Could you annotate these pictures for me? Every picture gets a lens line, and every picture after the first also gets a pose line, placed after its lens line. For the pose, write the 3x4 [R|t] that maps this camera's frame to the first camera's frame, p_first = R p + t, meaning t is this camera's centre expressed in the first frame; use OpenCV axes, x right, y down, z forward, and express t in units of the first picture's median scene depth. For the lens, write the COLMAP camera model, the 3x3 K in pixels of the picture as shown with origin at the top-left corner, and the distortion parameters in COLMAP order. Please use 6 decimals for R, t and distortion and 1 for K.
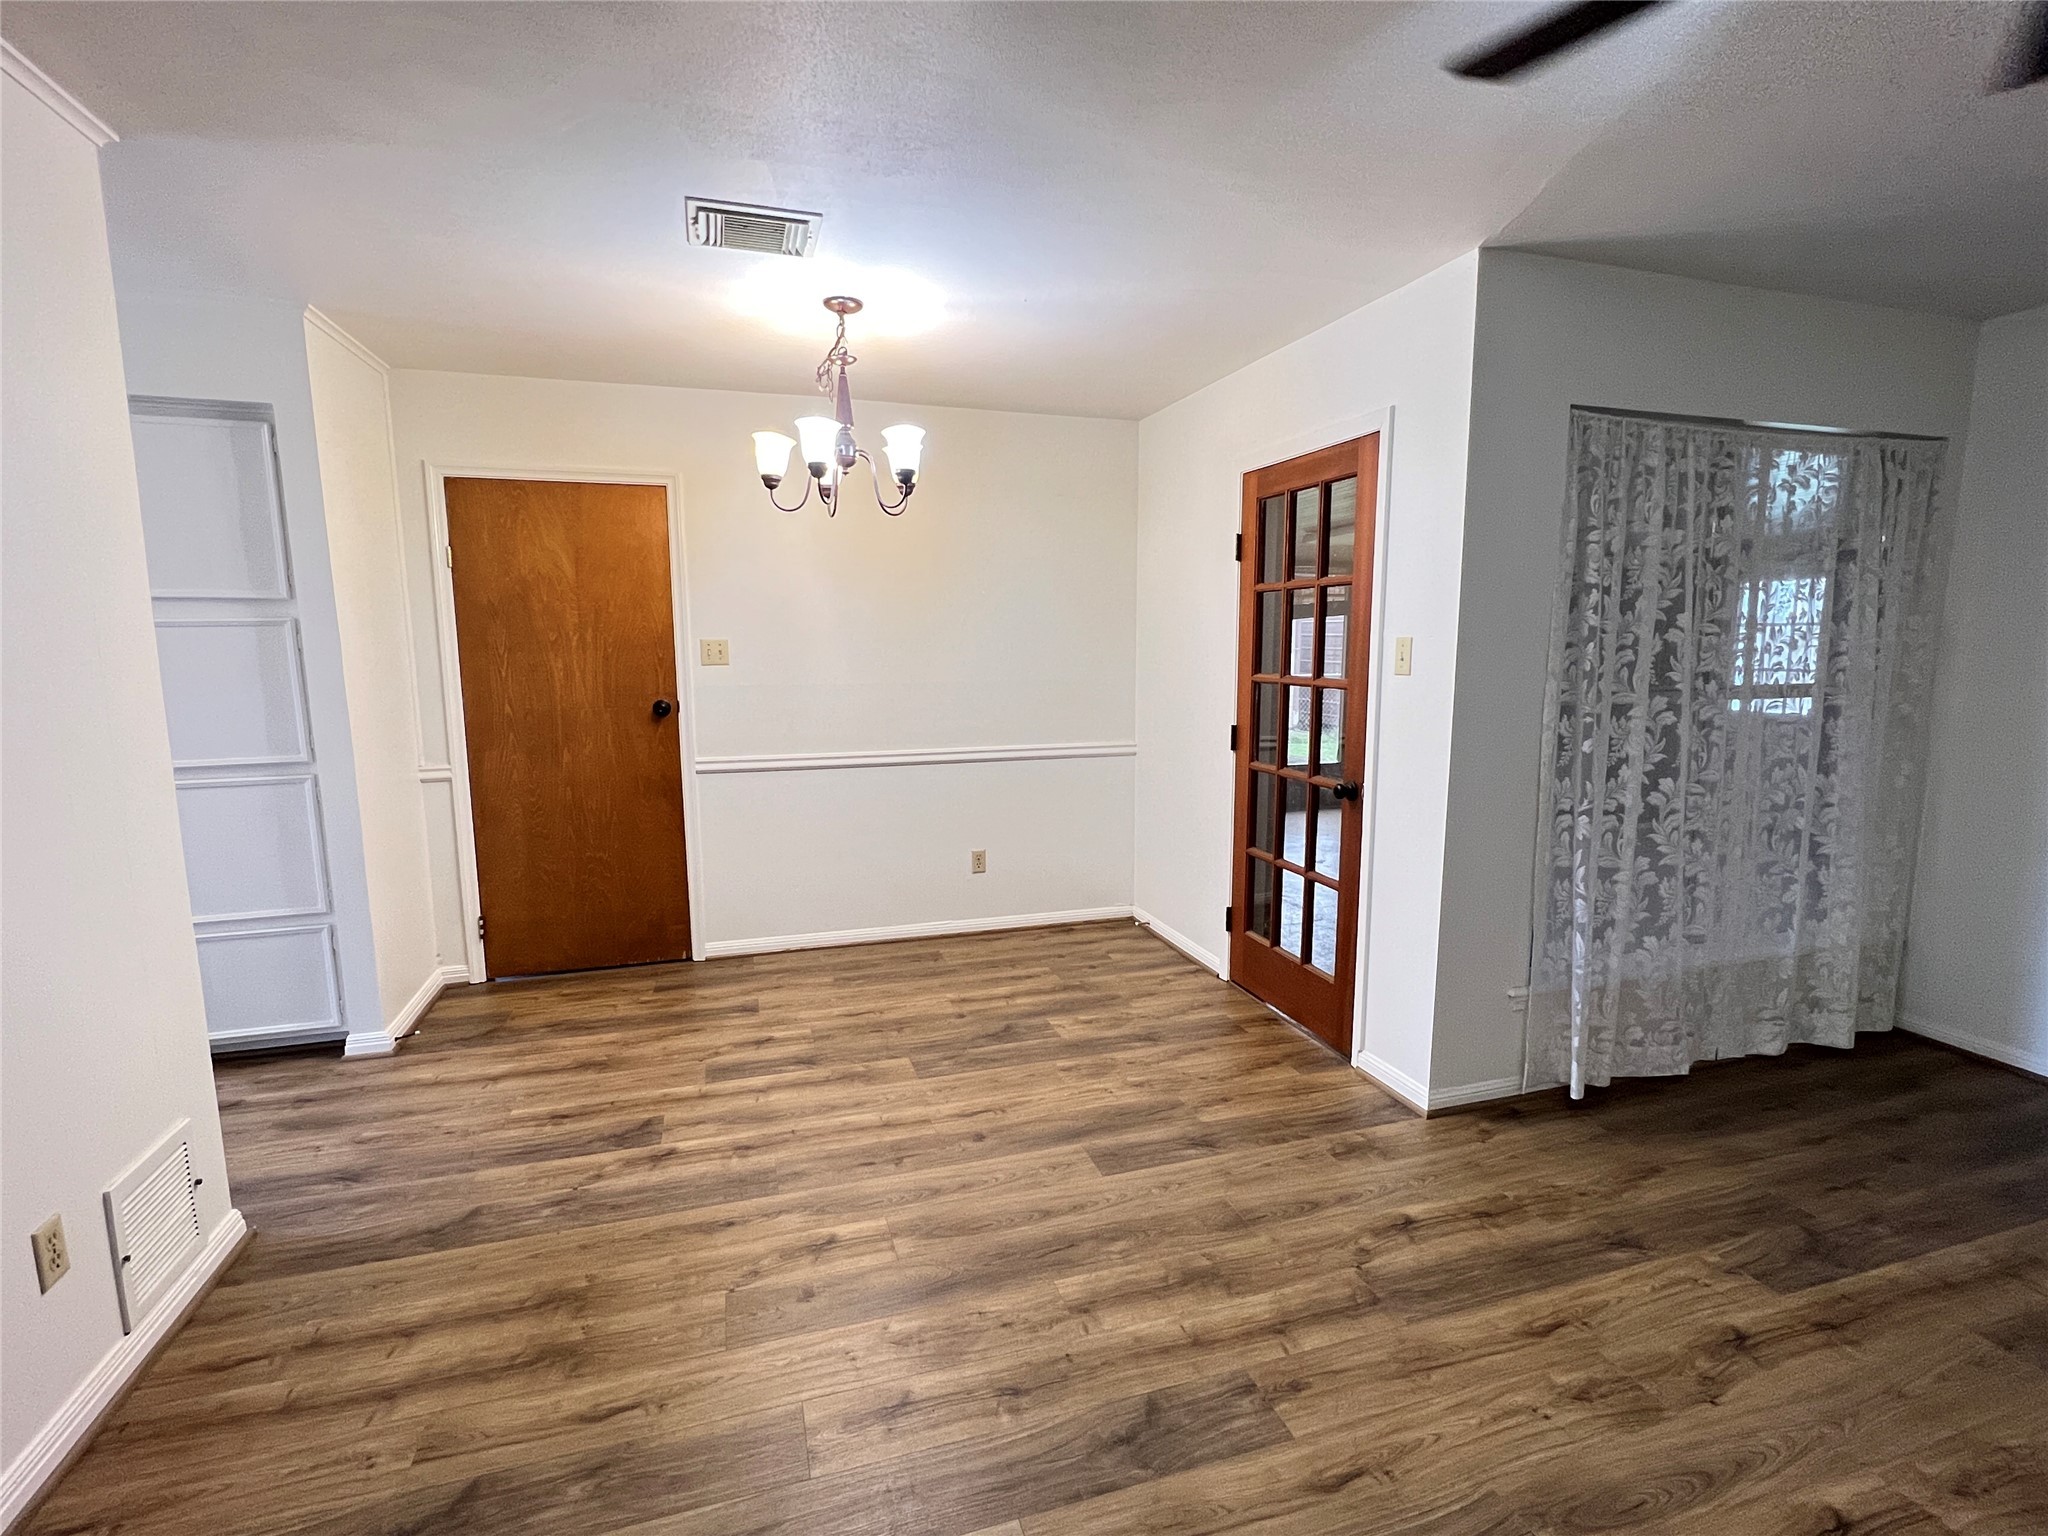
lens RADIAL K [[959.6, 0, 1027.8], [0, 959.6, 775.9], [0, 0, 1]] dist [-0.002980, 0.000658]
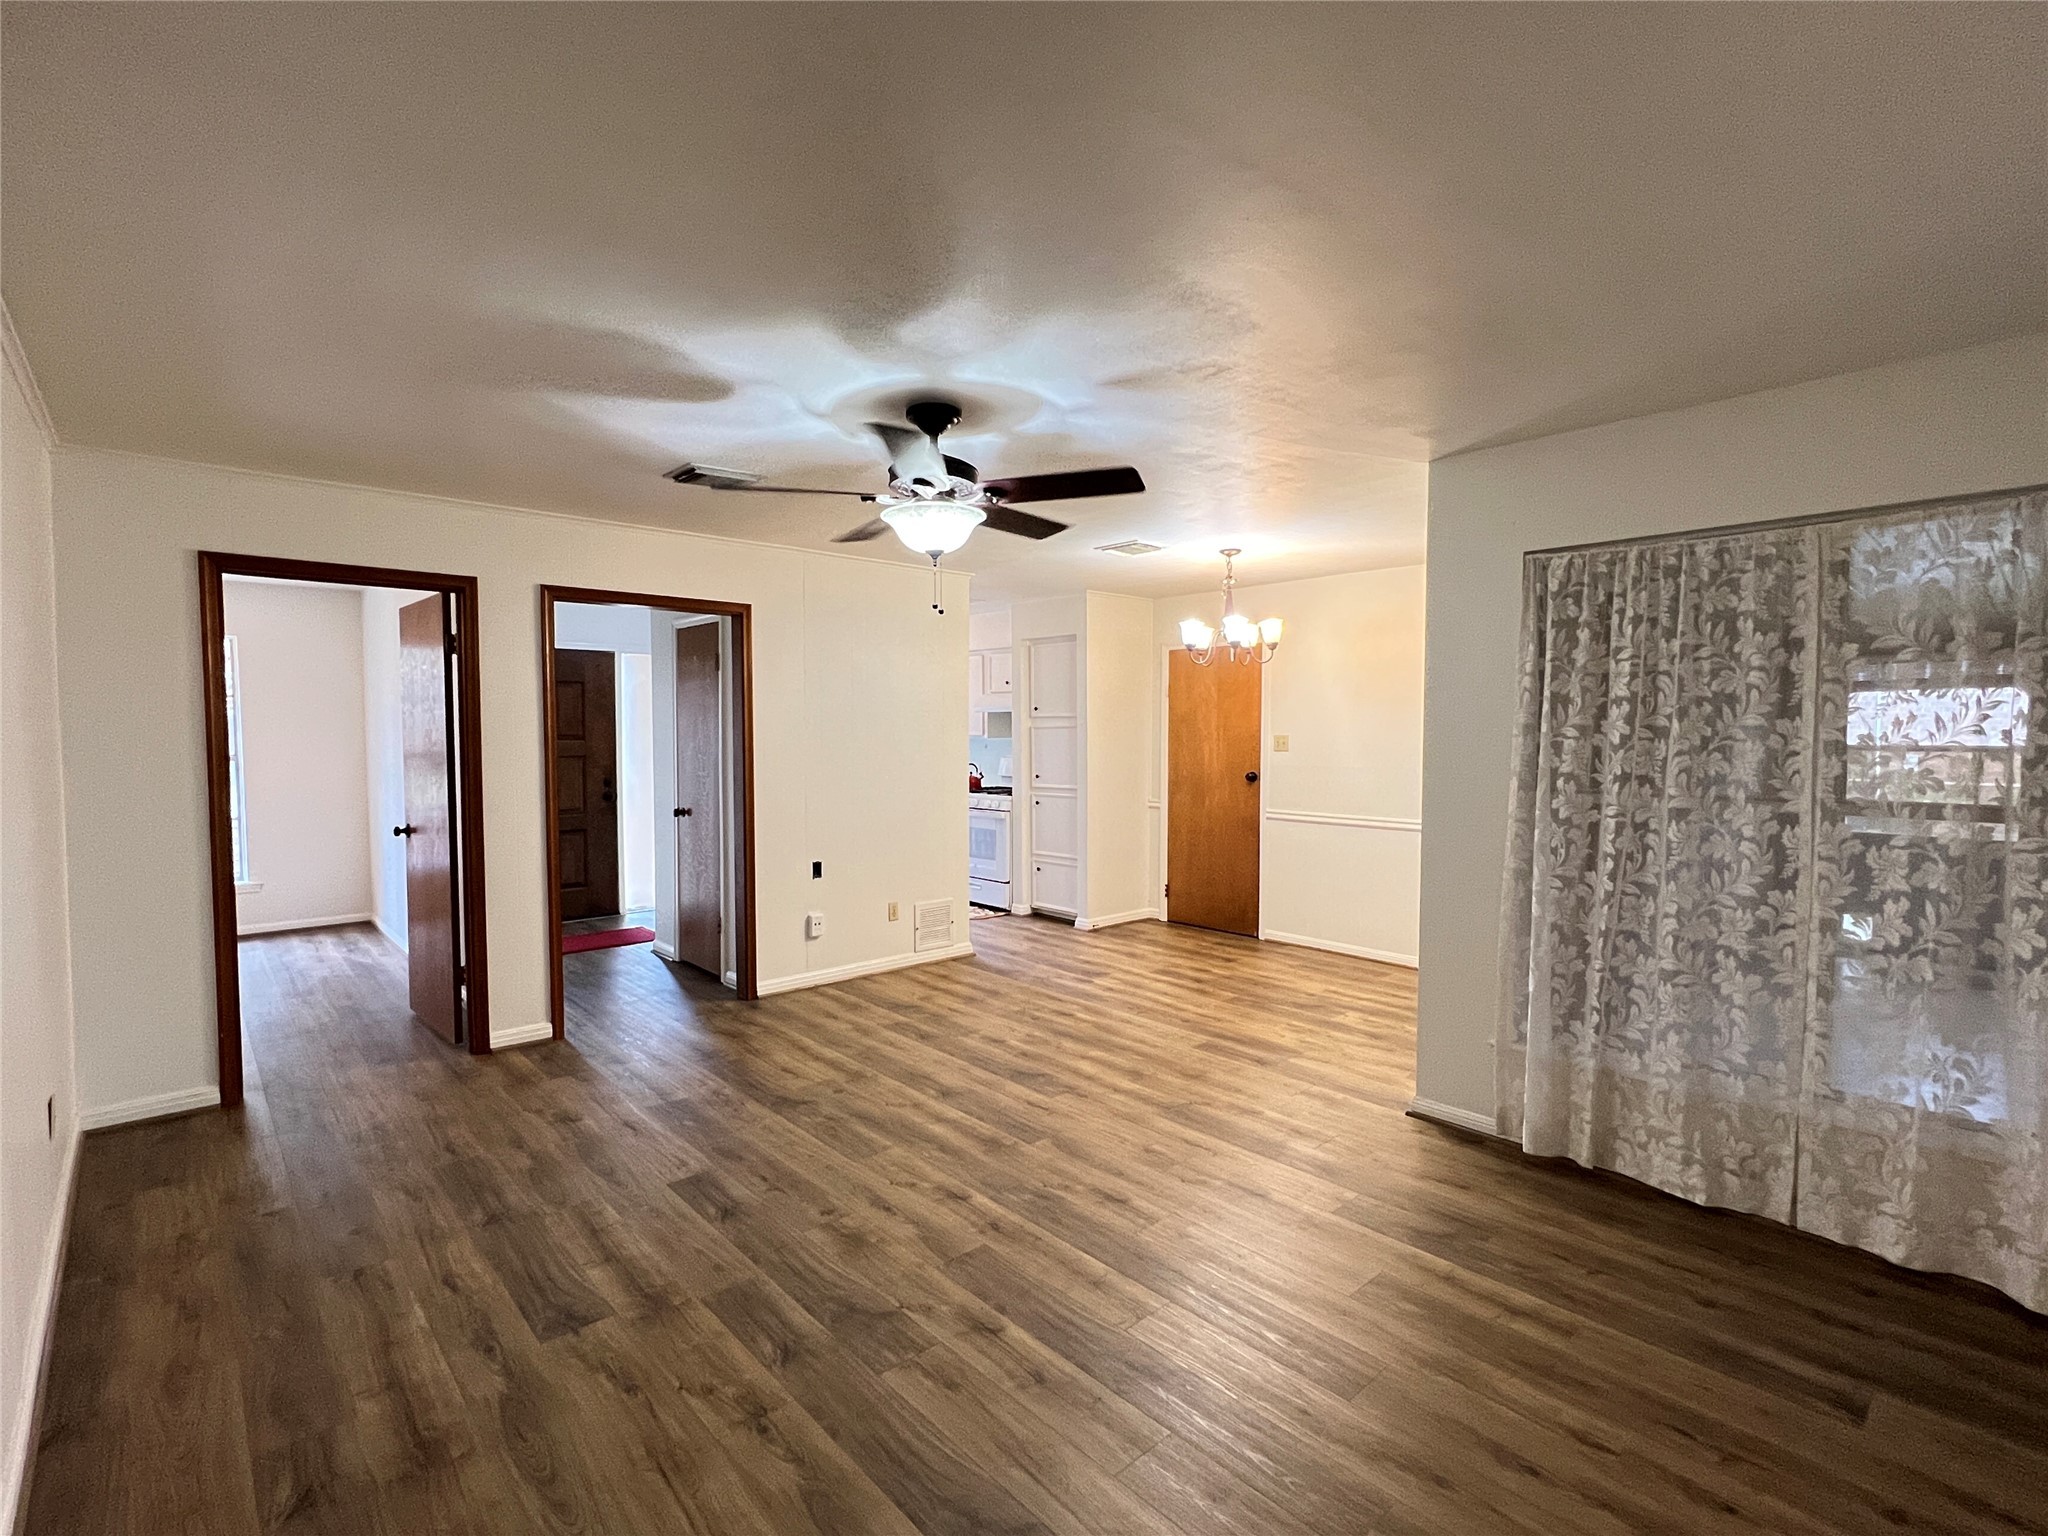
lens RADIAL K [[959.6, 0, 1017.5], [0, 959.6, 763.6], [0, 0, 1]] dist [-0.002980, 0.000658]
pose [[0.409392, 0.036169, -0.911641, 1.273483], [-0.131945, 0.991057, -0.019933, -0.009430], [0.902767, 0.128447, 0.410503, -0.044557]]
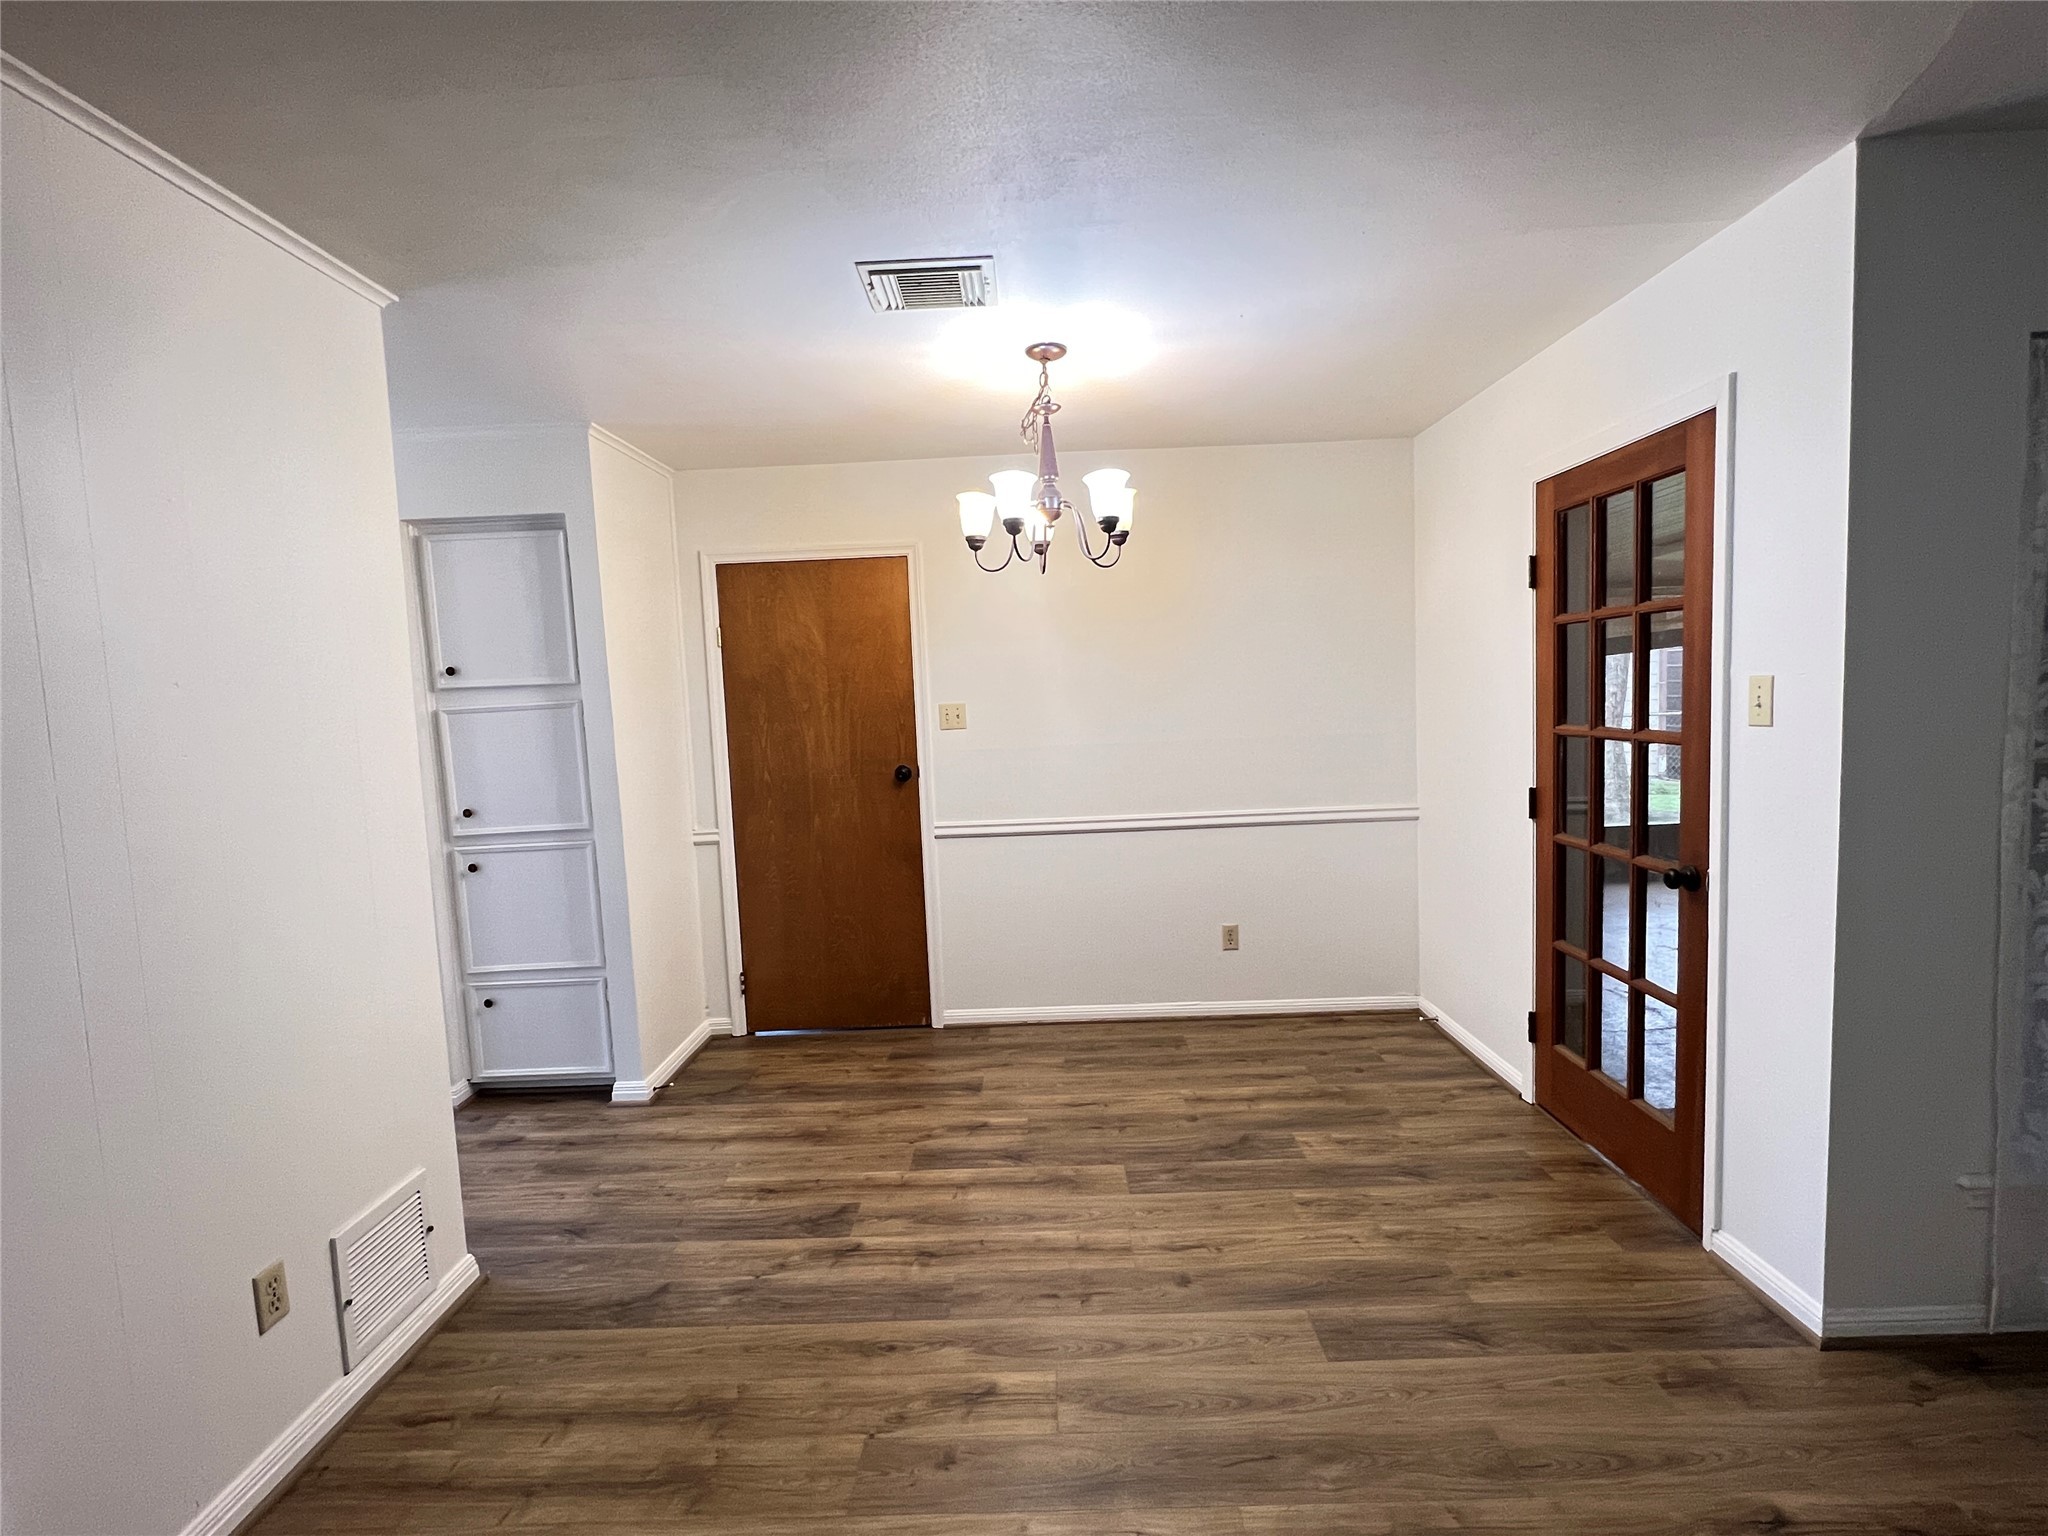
lens RADIAL K [[959.6, 0, 1026.9], [0, 959.6, 773.0], [0, 0, 1]] dist [-0.002980, 0.000658]
pose [[0.948422, -0.010865, -0.316824, 0.083830], [-0.005979, 0.998622, -0.052143, -0.025690], [0.316954, 0.051348, 0.947050, 0.115717]]
